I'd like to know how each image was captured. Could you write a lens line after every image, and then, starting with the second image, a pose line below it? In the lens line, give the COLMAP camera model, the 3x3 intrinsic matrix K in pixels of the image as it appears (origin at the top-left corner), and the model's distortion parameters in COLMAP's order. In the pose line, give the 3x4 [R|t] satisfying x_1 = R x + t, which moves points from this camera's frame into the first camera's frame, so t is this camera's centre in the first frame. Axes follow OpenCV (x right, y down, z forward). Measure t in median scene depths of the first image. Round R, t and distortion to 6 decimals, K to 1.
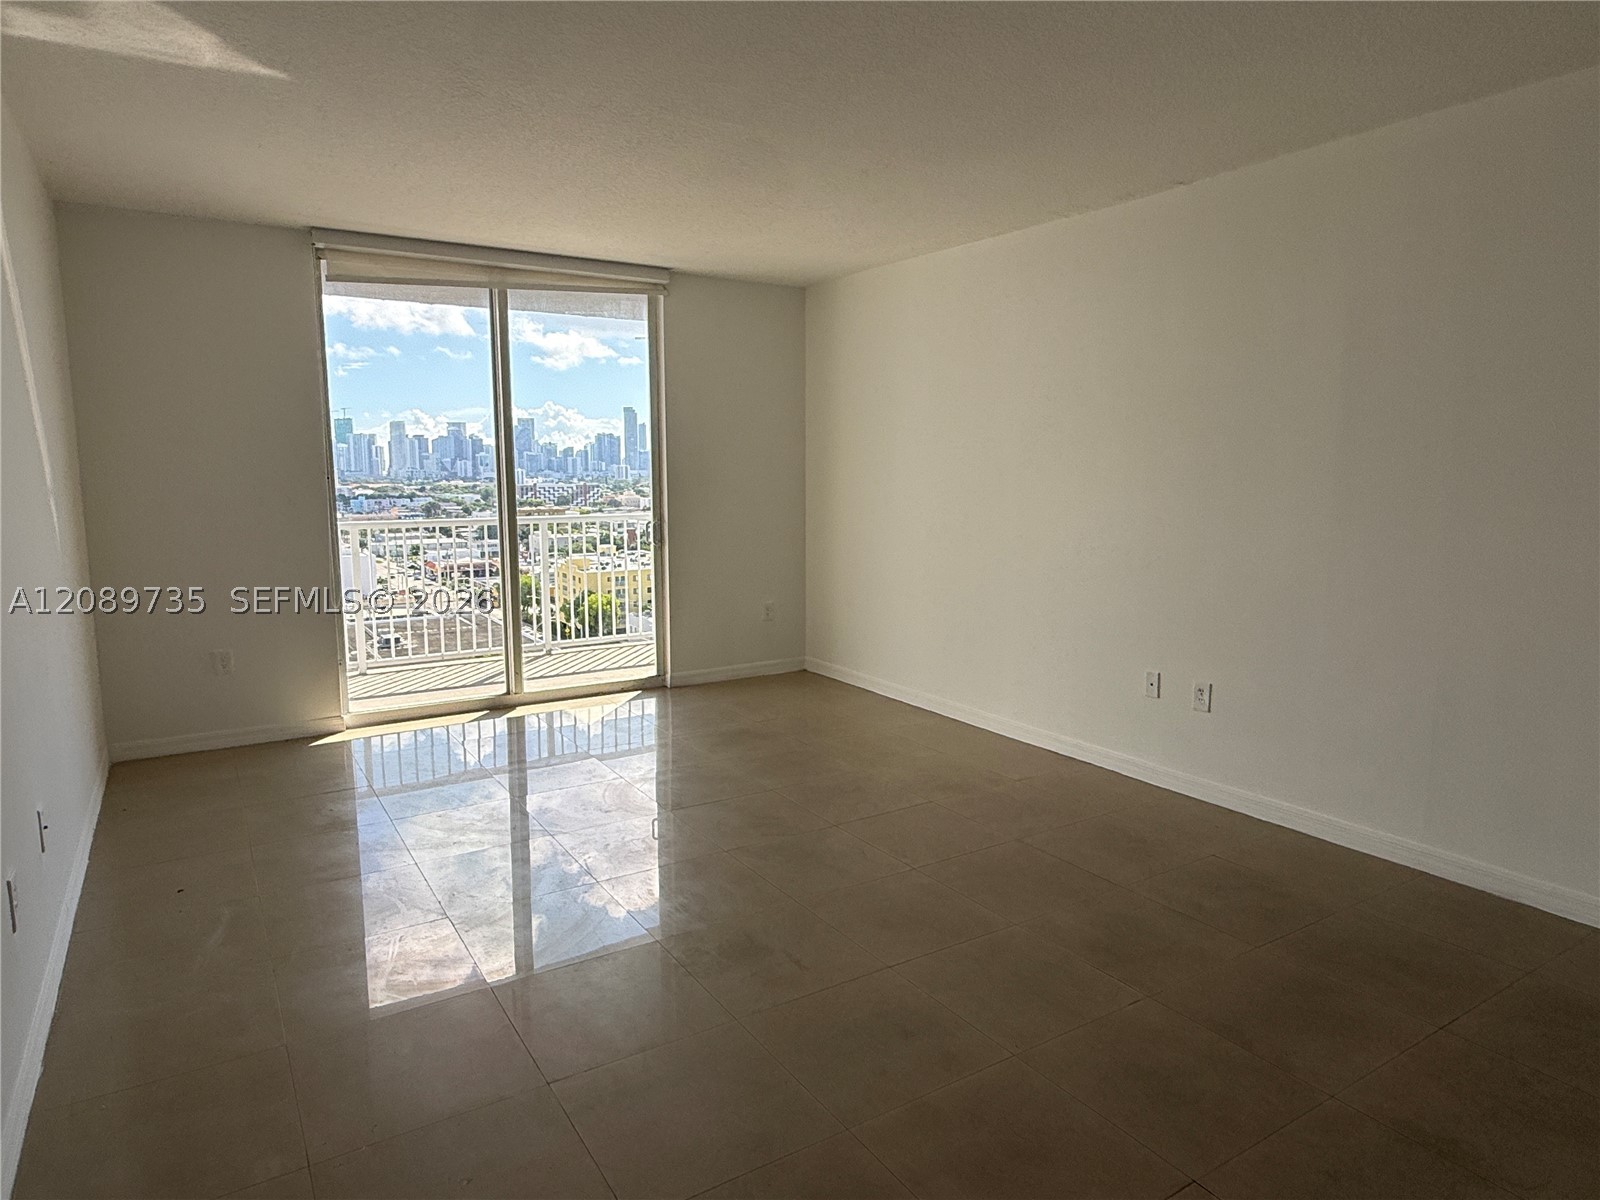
lens RADIAL K [[963.8, 0, 800.0], [0, 963.8, 600.0], [0, 0, 1]] dist [-0.001302, 0.000042]
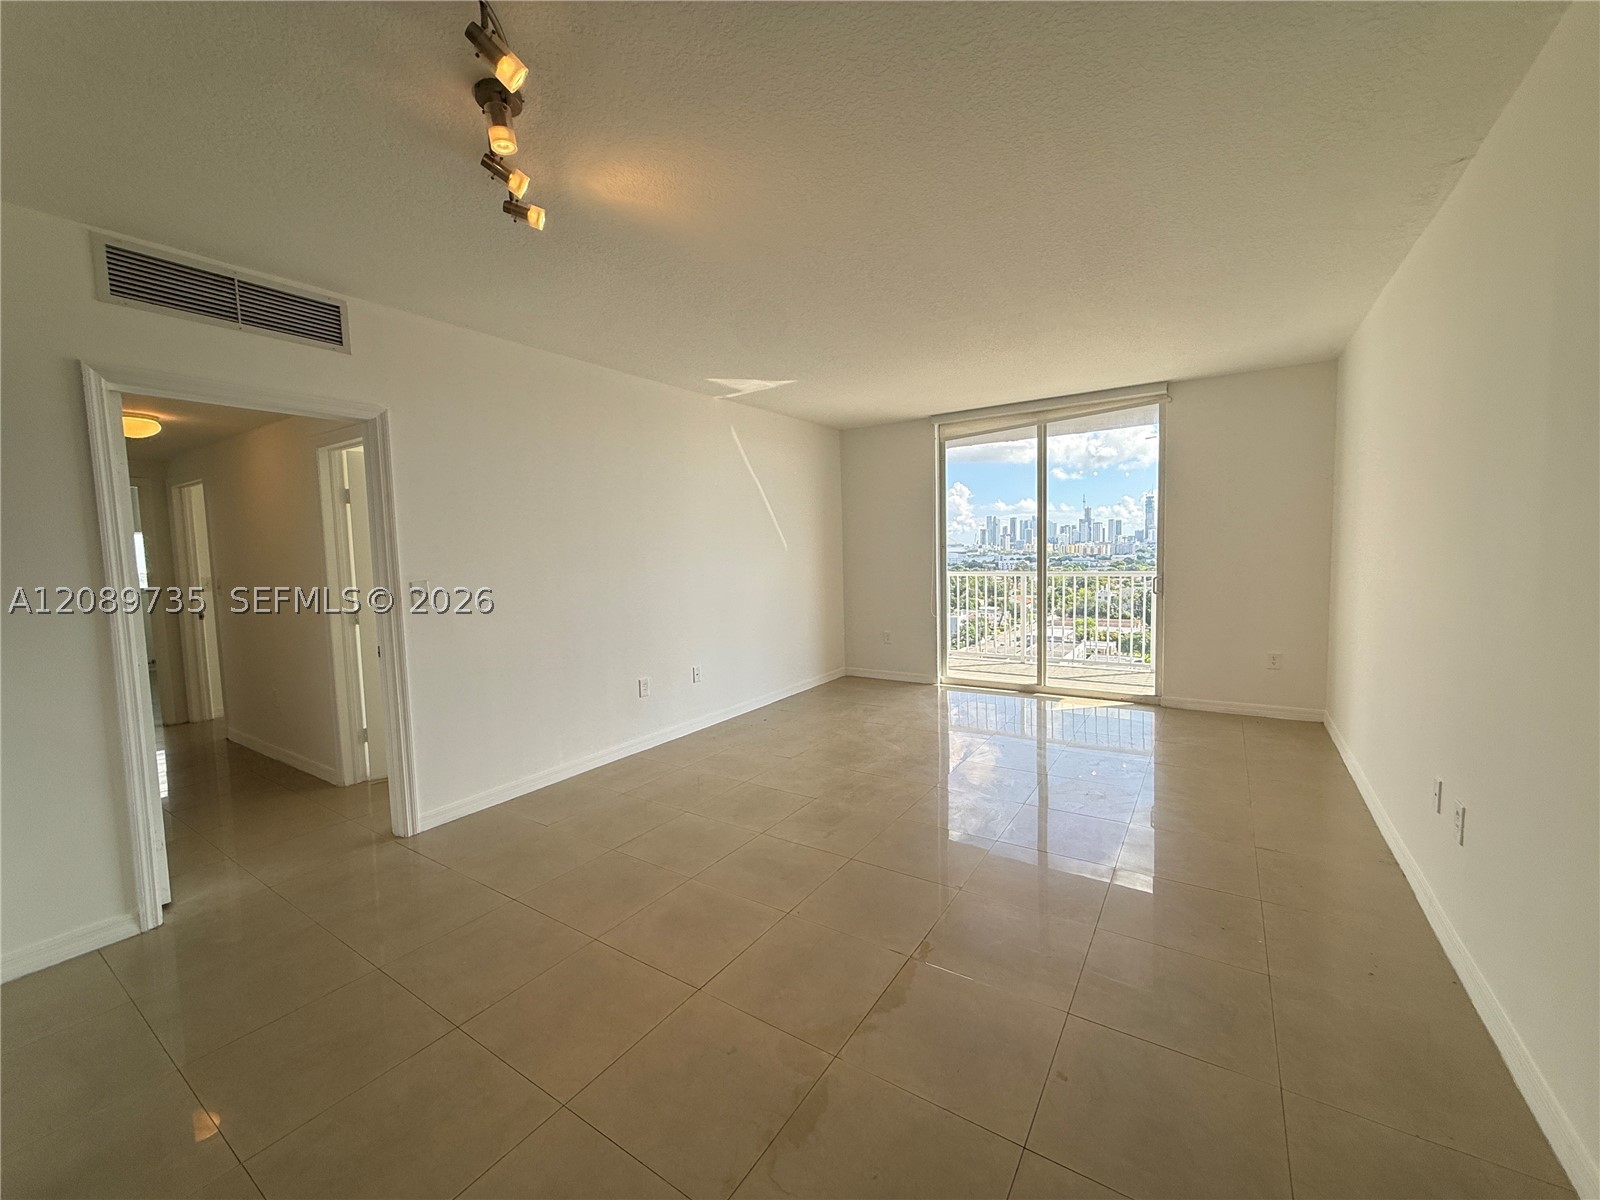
lens RADIAL K [[636.8, 0, 792.8], [0, 636.8, 598.5], [0, 0, 1]] dist [0.001159, 0.000135]
pose [[0.397865, 0.061007, -0.915413, 0.424913], [-0.098849, 0.994829, 0.023337, -0.022386], [0.912103, 0.081203, 0.401838, 0.205000]]
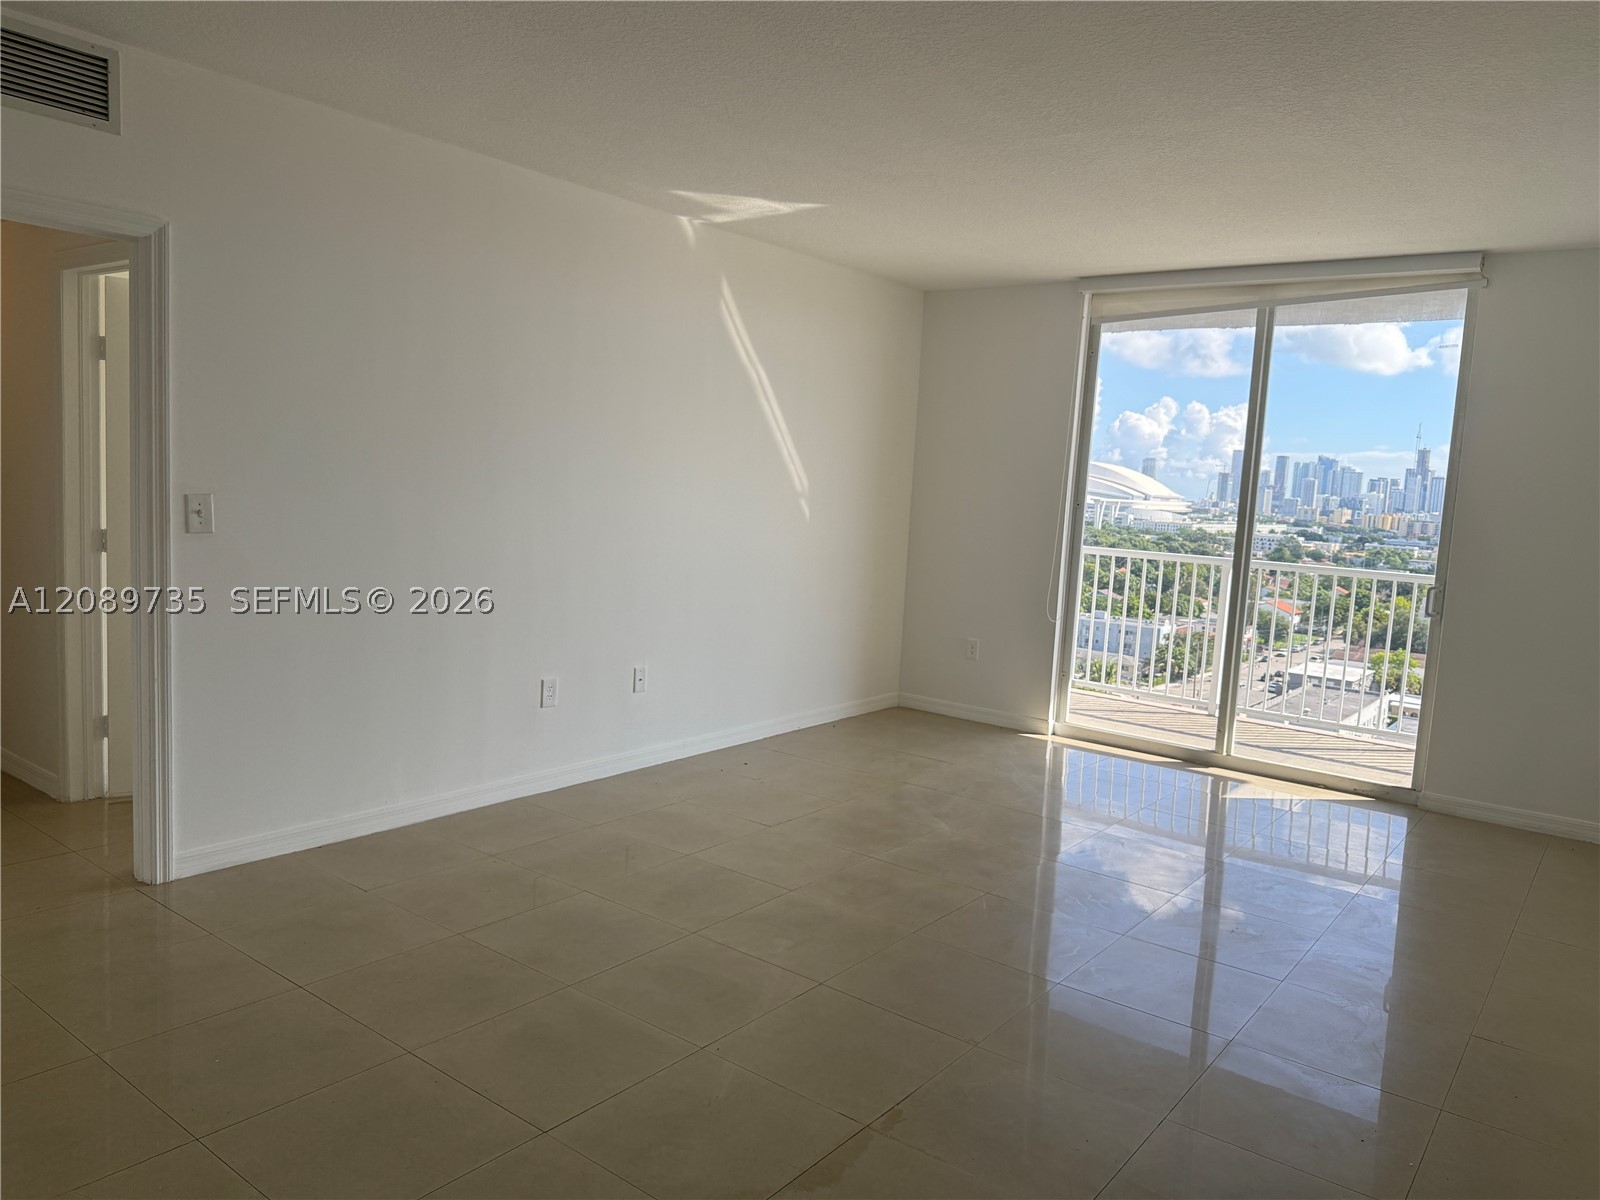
lens RADIAL K [[1138.0, 0, 800.0], [0, 1138.0, 600.0], [0, 0, 1]] dist [0.008122, -0.007291]
pose [[0.337145, 0.121886, -0.933529, 0.497024], [-0.184137, 0.980970, 0.061579, -0.033028], [0.923270, 0.151136, 0.353173, 0.222571]]
